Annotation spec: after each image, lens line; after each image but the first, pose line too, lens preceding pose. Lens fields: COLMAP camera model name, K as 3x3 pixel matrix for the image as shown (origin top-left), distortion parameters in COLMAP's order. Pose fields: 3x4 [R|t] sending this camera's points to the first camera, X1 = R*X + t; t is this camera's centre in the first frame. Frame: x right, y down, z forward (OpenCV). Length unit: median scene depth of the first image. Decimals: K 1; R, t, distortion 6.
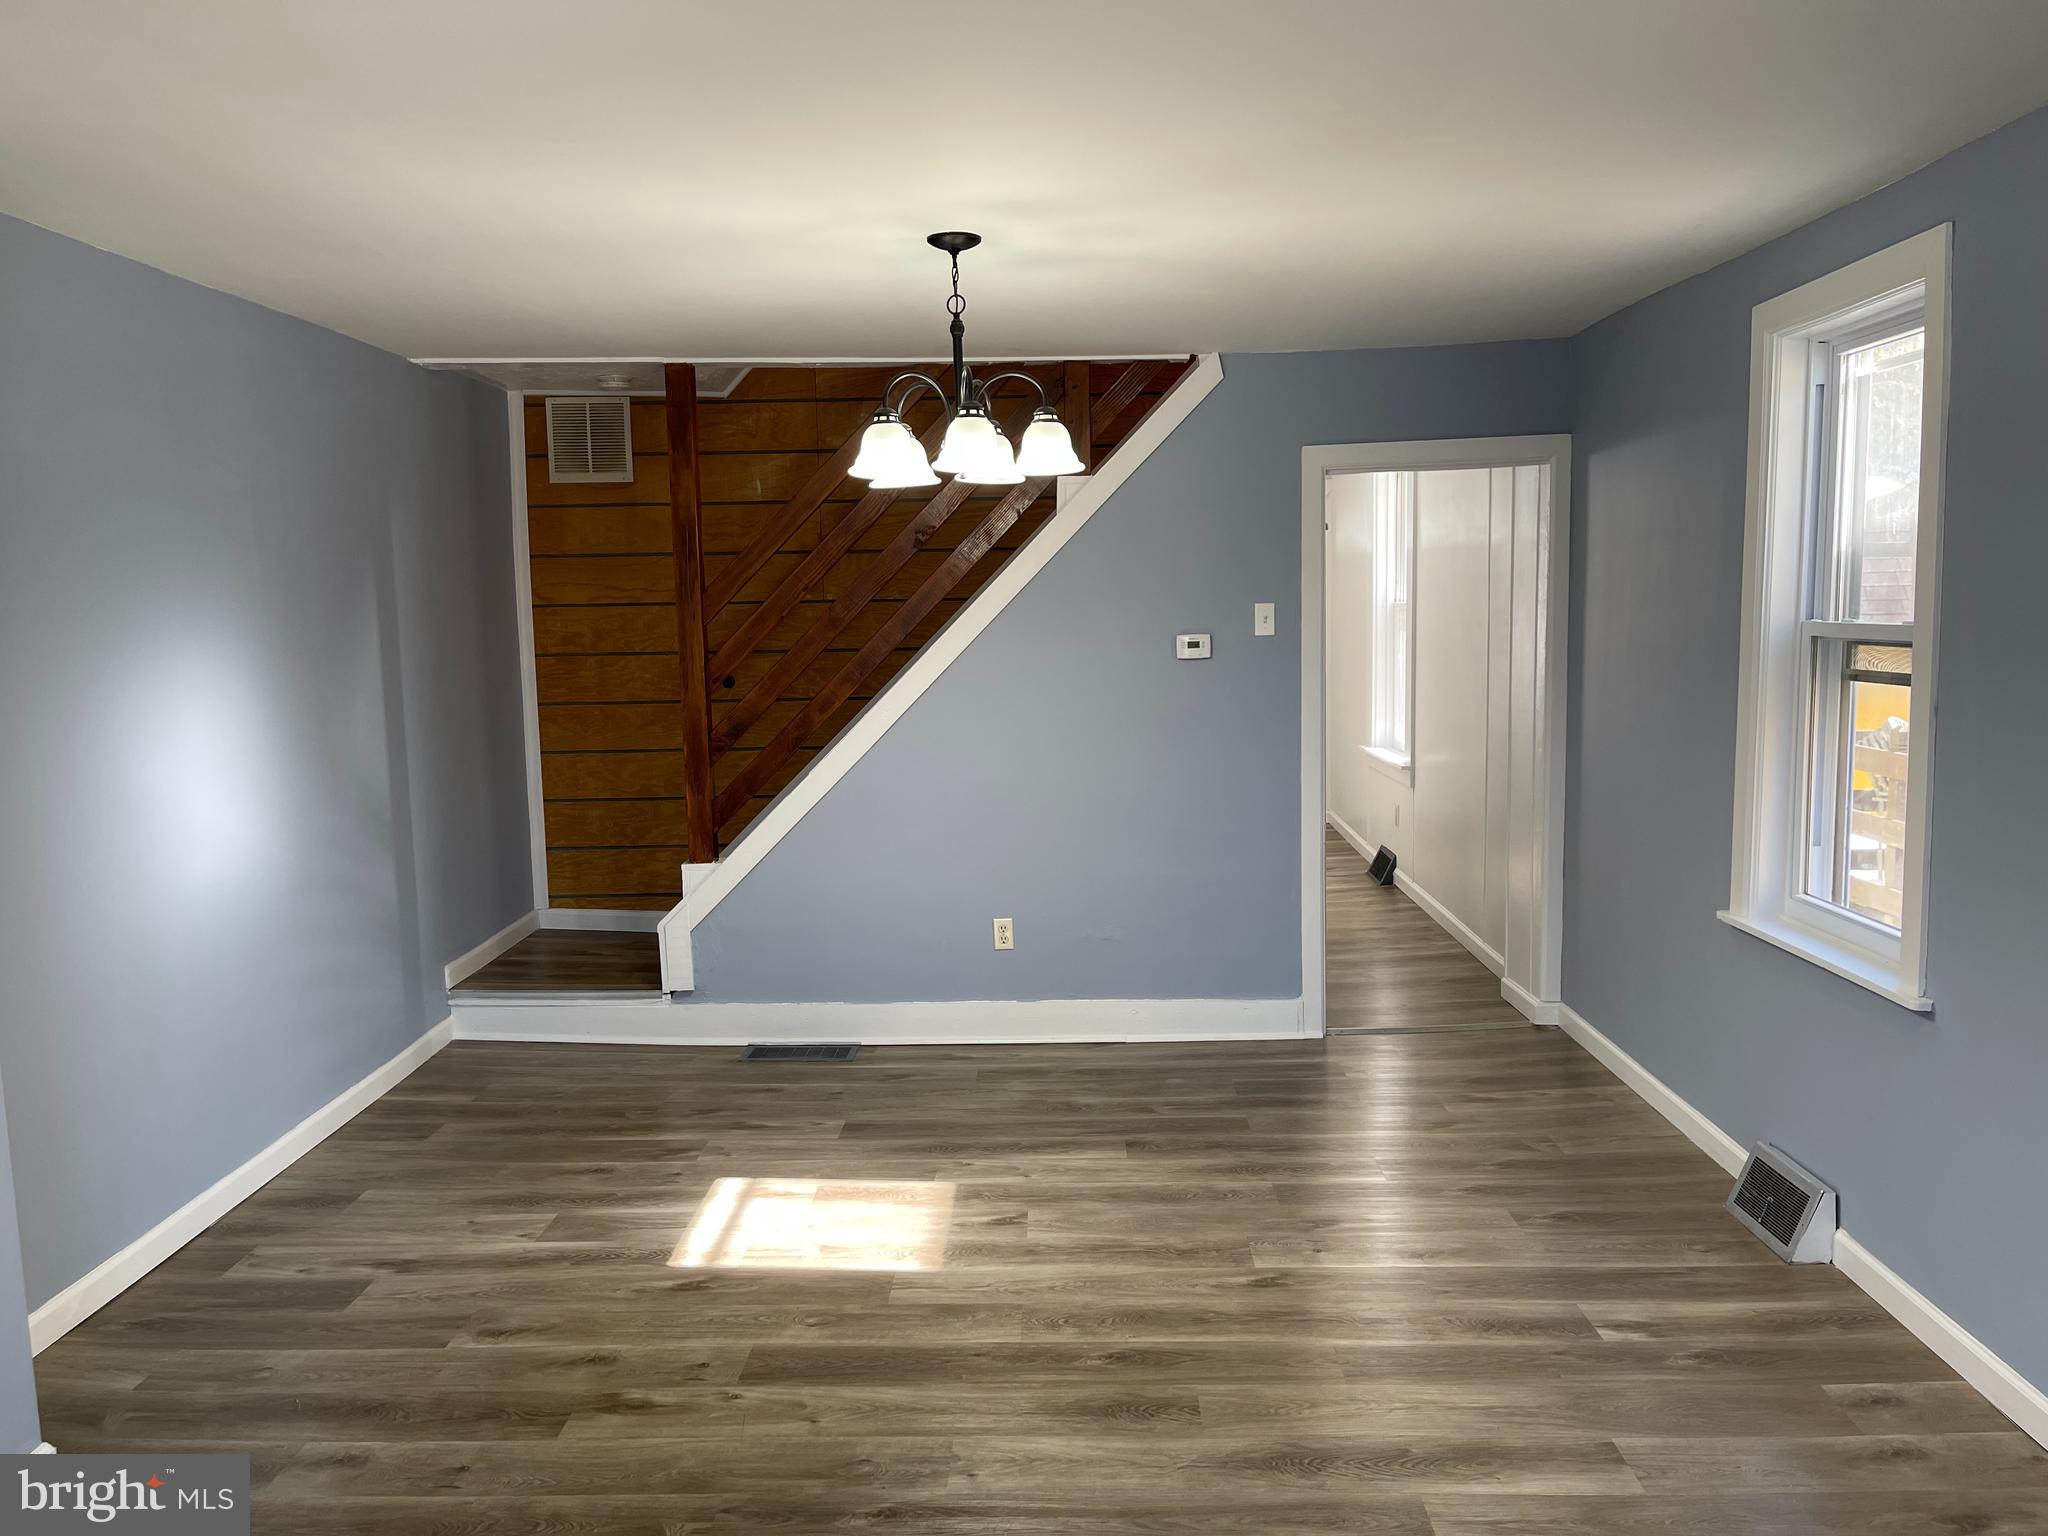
lens RADIAL K [[1534.9, 0, 1026.9], [0, 1534.9, 773.9], [0, 0, 1]] dist [0.054736, -0.020189]
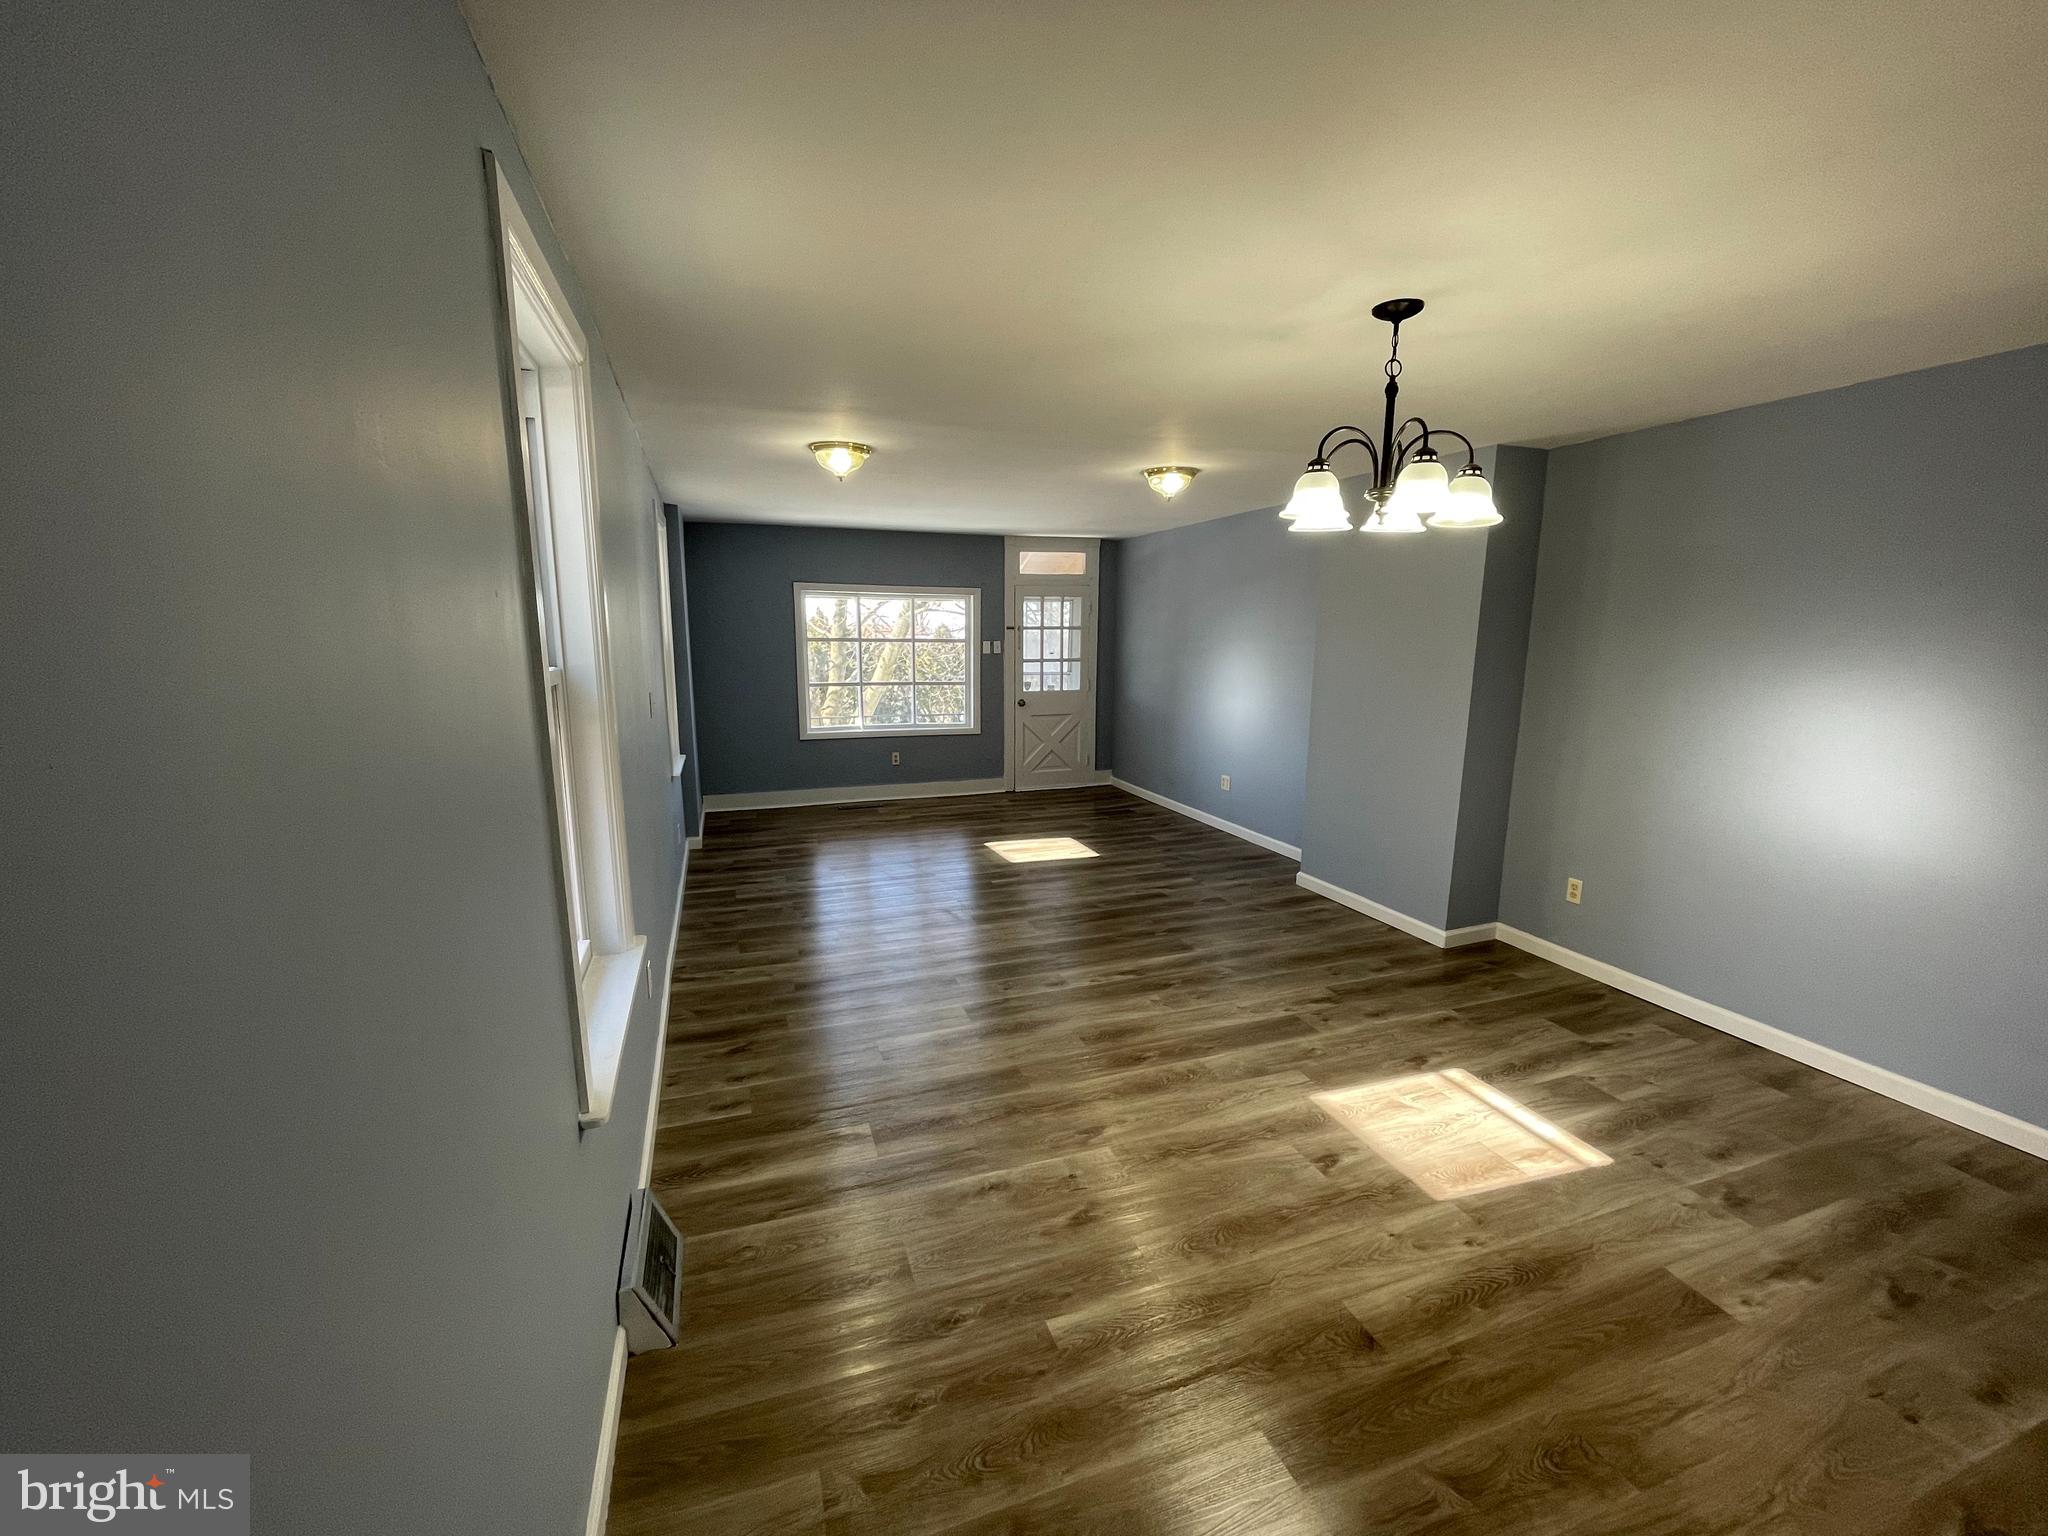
lens RADIAL K [[824.0, 0, 1026.7], [0, 824.0, 774.3], [0, 0, 1]] dist [-0.002366, 0.001152]
pose [[-0.932131, 0.075098, -0.354249, 0.364172], [-0.030463, 0.958530, 0.283358, -0.150844], [0.360838, 0.274919, -0.891188, 1.260866]]
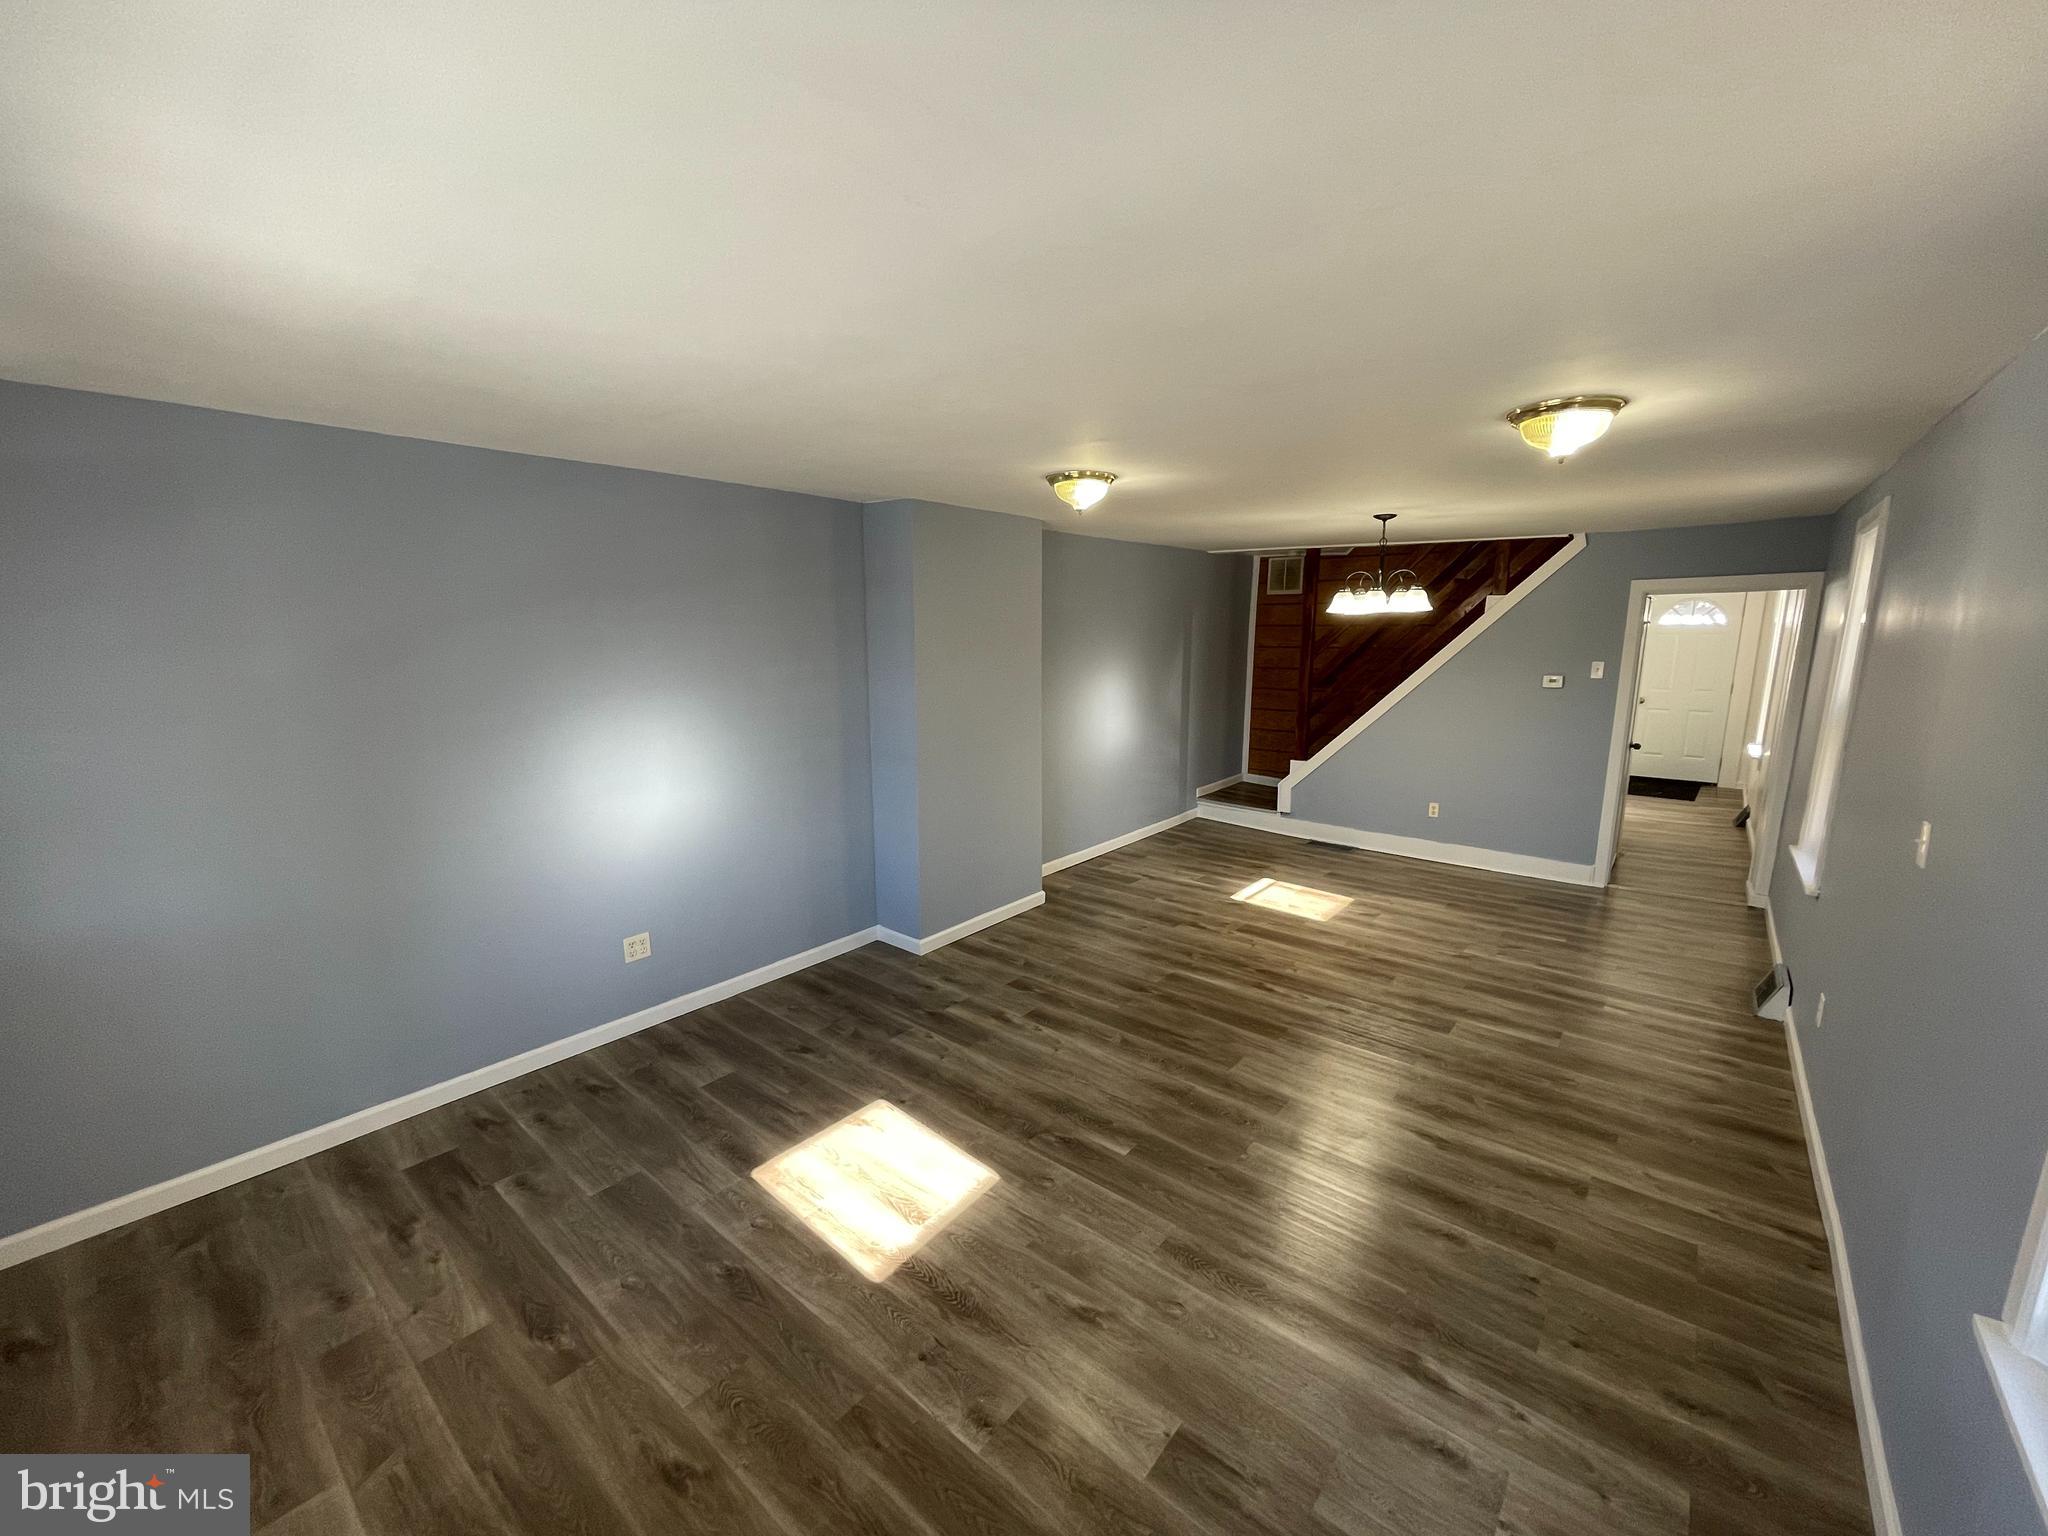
lens RADIAL K [[824.0, 0, 1021.7], [0, 824.0, 774.9], [0, 0, 1]] dist [-0.002366, 0.001152]
pose [[0.782841, 0.130153, -0.608458, 0.292266], [-0.085357, 0.991097, 0.102182, -0.016797], [0.616340, -0.028056, 0.786980, -0.335962]]
